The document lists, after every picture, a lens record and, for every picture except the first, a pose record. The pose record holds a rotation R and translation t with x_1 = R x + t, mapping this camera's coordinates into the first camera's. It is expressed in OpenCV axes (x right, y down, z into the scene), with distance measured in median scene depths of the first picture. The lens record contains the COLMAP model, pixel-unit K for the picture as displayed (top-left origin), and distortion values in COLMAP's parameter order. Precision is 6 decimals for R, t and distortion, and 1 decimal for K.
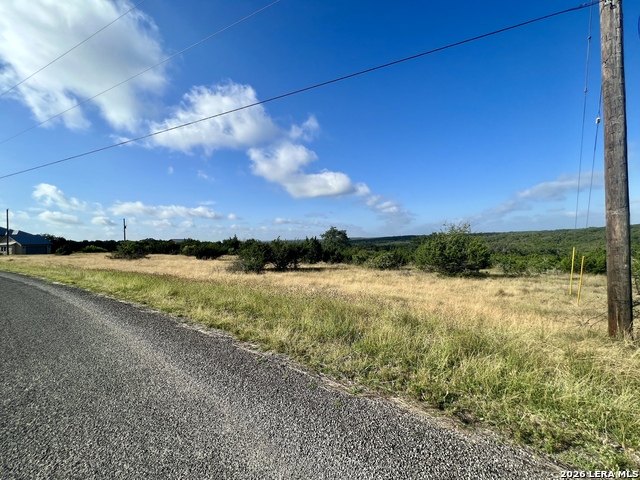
lens RADIAL K [[260.4, 0, 320.3], [0, 260.4, 250.4], [0, 0, 1]] dist [0.000101, -0.001846]
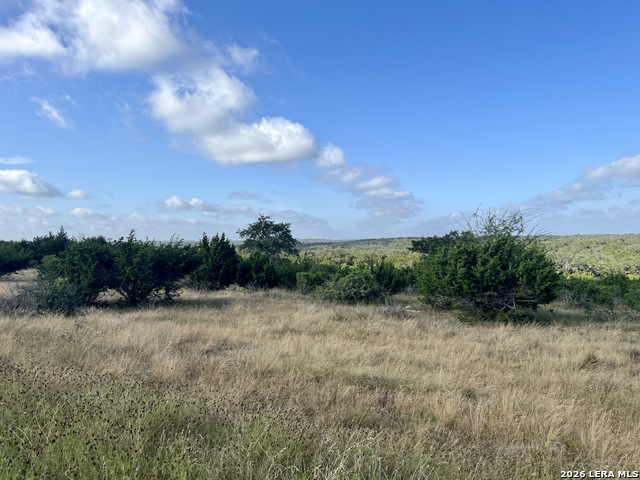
lens RADIAL K [[480.1, 0, 325.3], [0, 480.1, 235.0], [0, 0, 1]] dist [0.059193, -0.064700]
pose [[0.988109, 0.024121, 0.151849, 0.046642], [-0.015338, 0.998155, -0.058747, -0.001555], [-0.152986, 0.055720, 0.986656, 0.107822]]
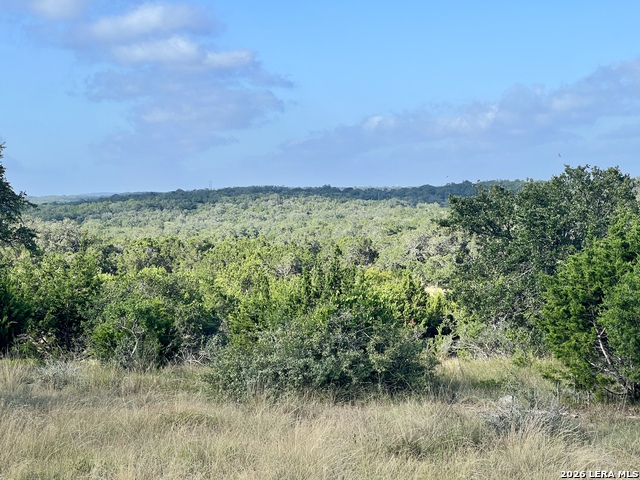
lens RADIAL K [[1440.6, 0, 328.8], [0, 1440.6, 220.1], [0, 0, 1]] dist [0.162490, 0.000000]
pose [[0.925064, 0.009842, 0.379684, -0.103096], [0.003177, 0.999429, -0.033647, -0.003186], [-0.379798, 0.032332, 0.924504, 0.208113]]
